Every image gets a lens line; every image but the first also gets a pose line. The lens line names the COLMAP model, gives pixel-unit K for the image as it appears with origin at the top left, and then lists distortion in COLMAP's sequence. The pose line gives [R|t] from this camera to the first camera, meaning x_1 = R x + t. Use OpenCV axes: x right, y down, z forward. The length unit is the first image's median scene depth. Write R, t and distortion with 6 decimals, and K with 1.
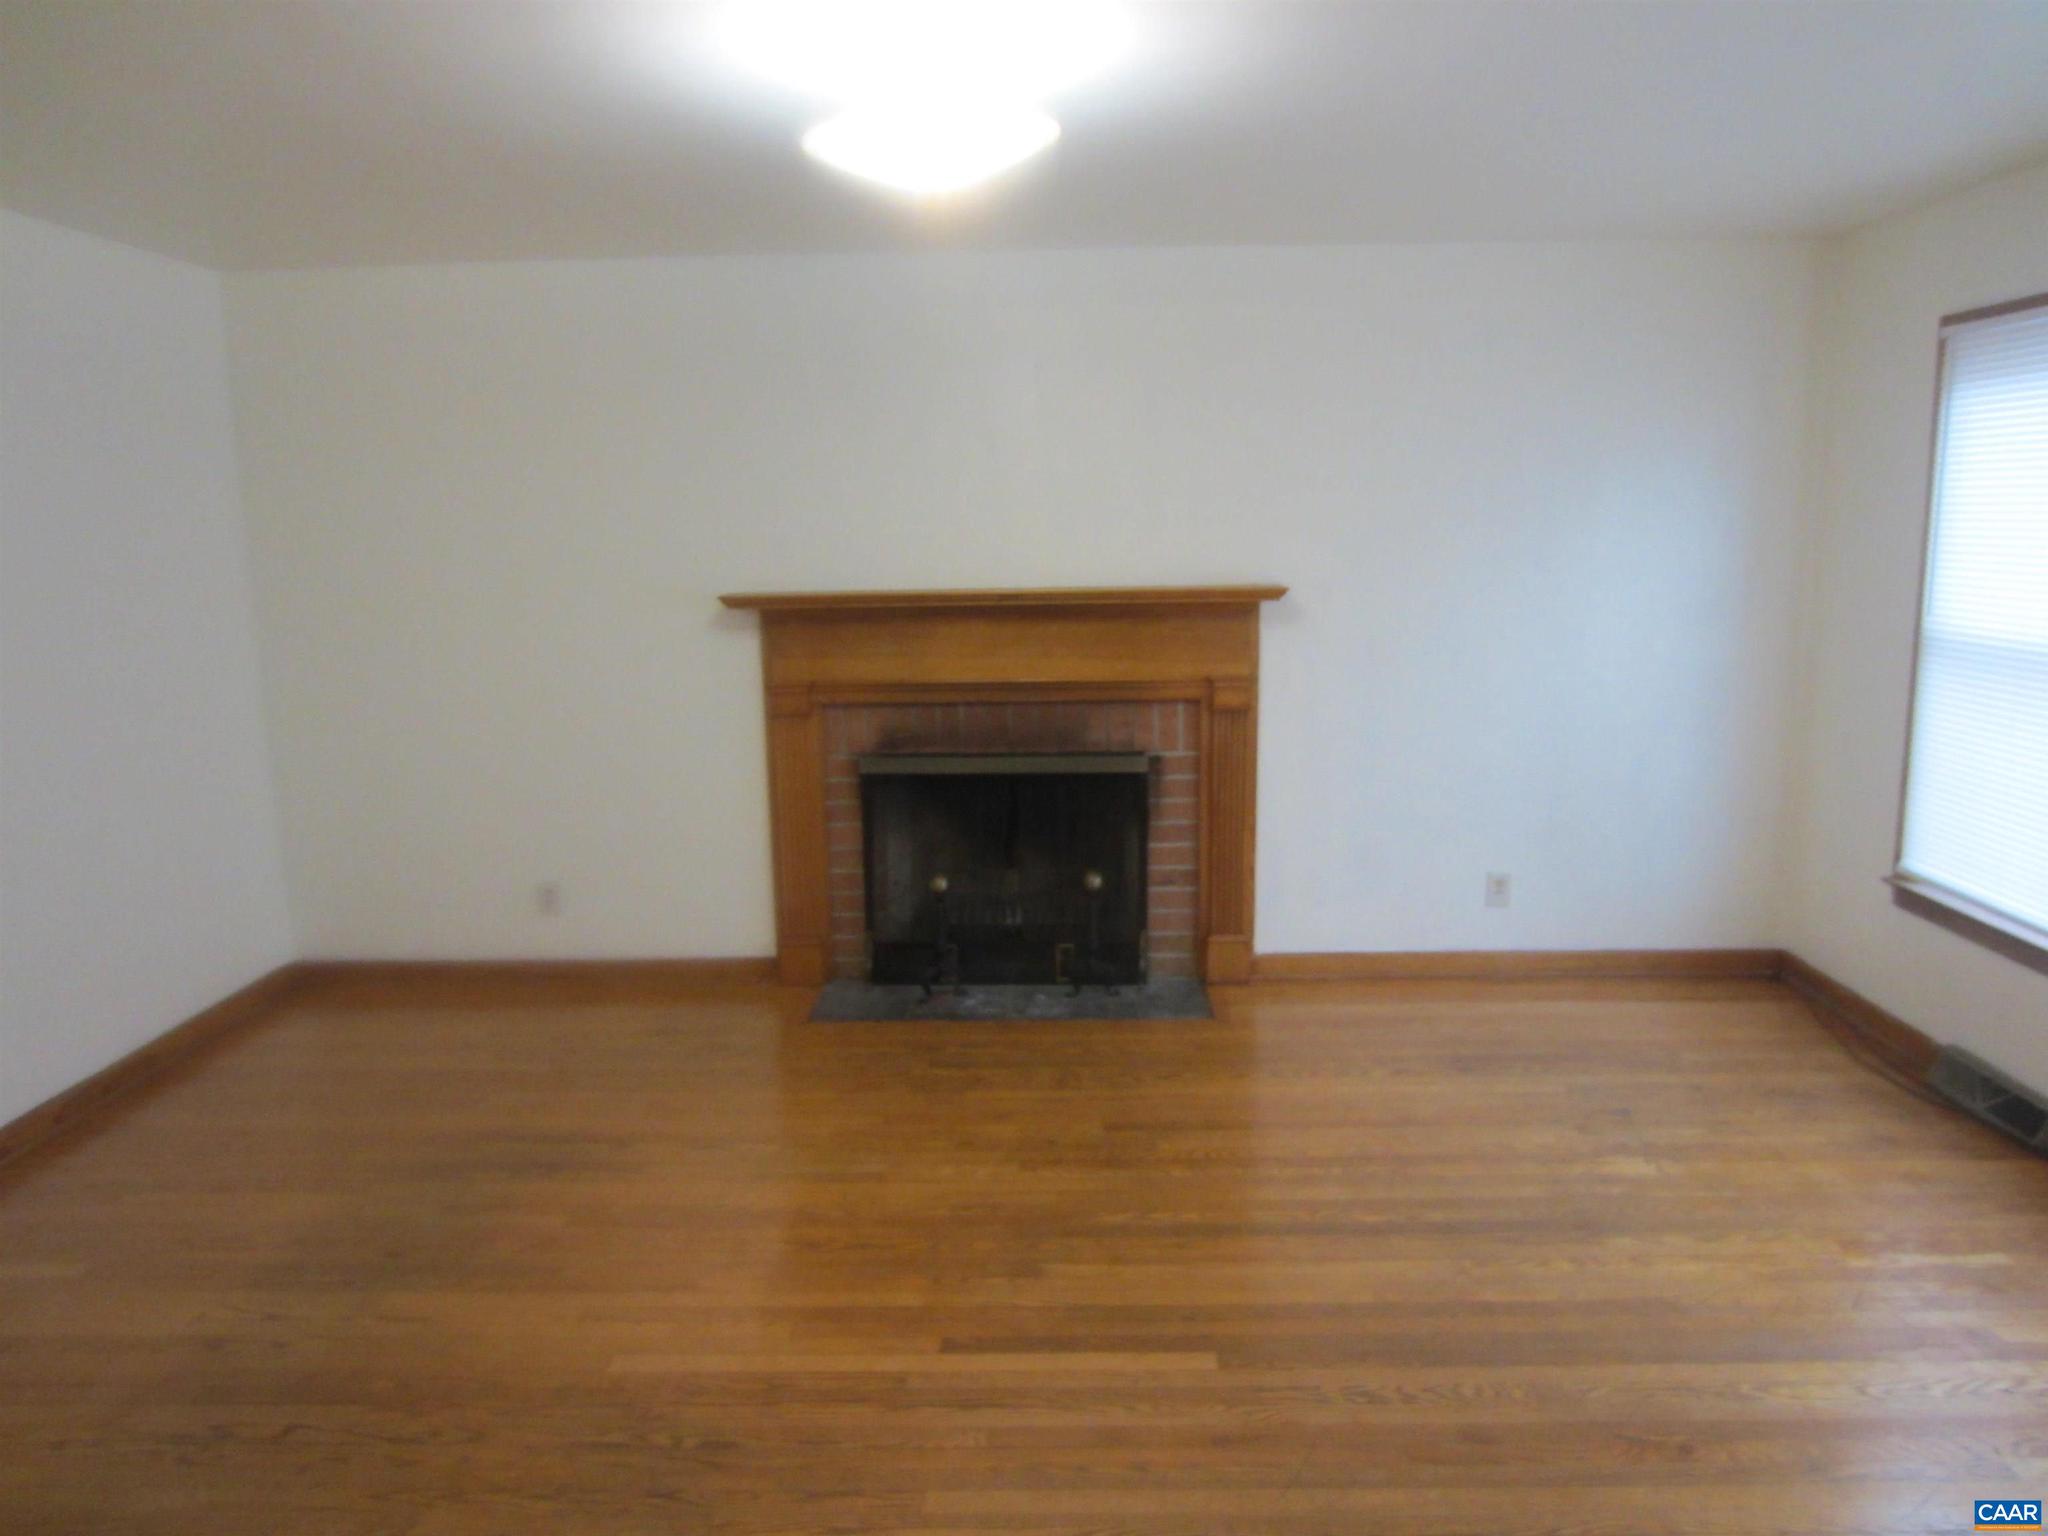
lens RADIAL K [[1443.1, 0, 1031.0], [0, 1443.1, 770.9], [0, 0, 1]] dist [-0.032315, -0.000070]
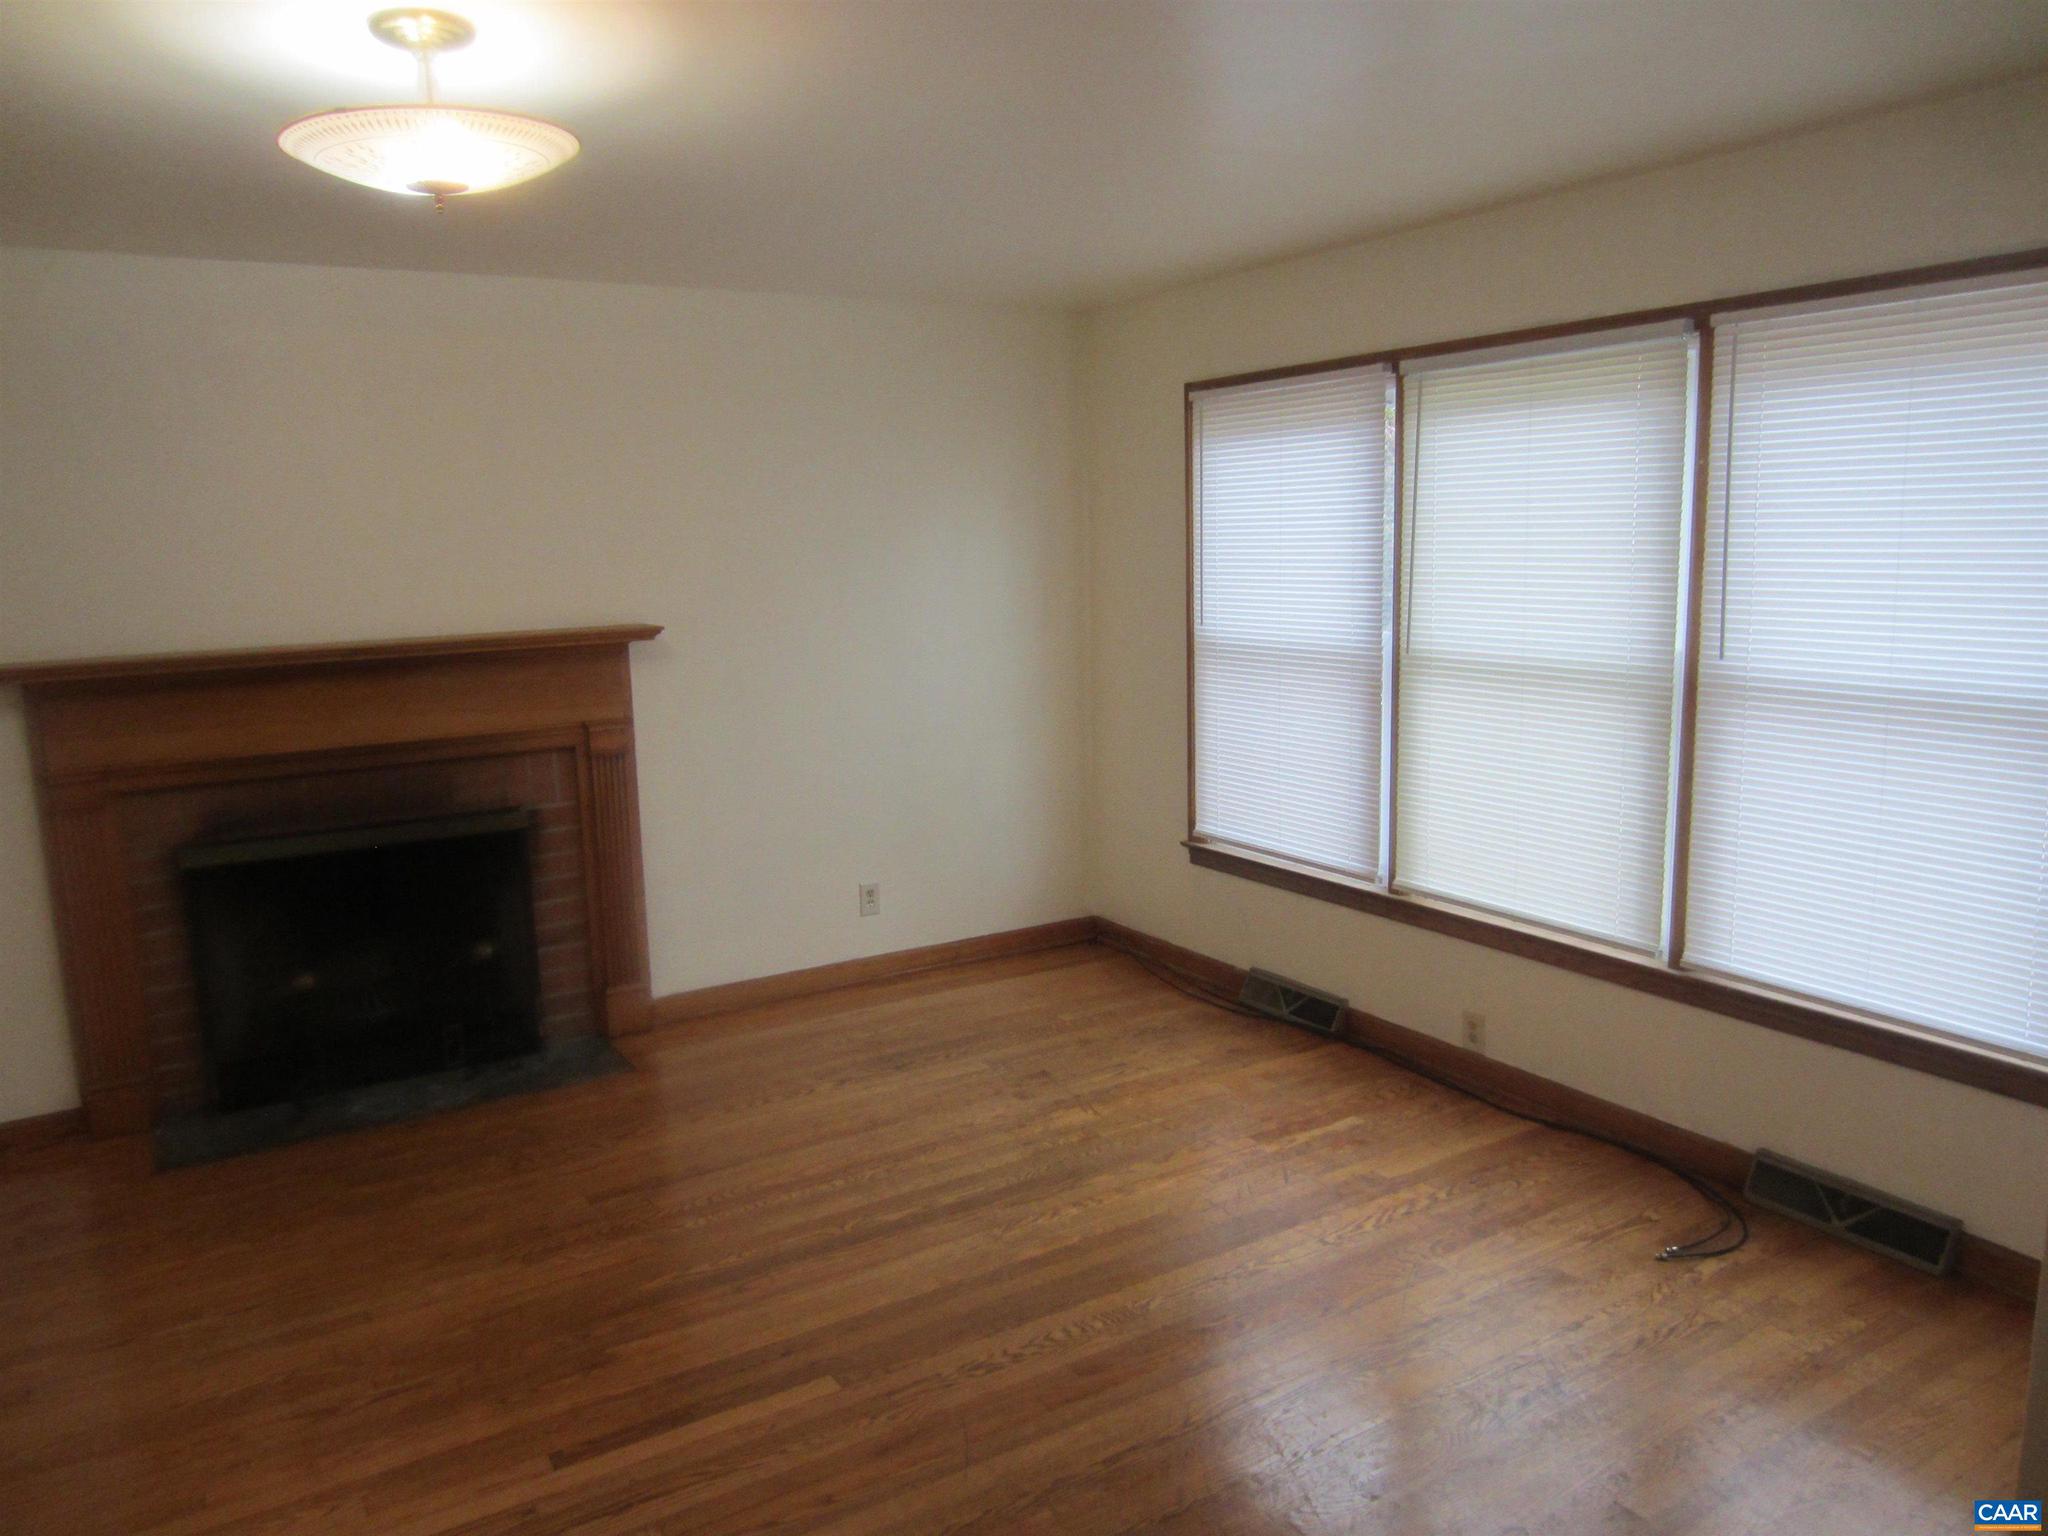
lens RADIAL K [[1443.1, 0, 1040.7], [0, 1443.1, 764.4], [0, 0, 1]] dist [-0.032315, -0.000070]
pose [[0.839783, -0.093880, 0.534744, -0.162256], [0.110419, 0.993885, 0.001081, -0.005157], [-0.531576, 0.058138, 0.845013, 0.026862]]
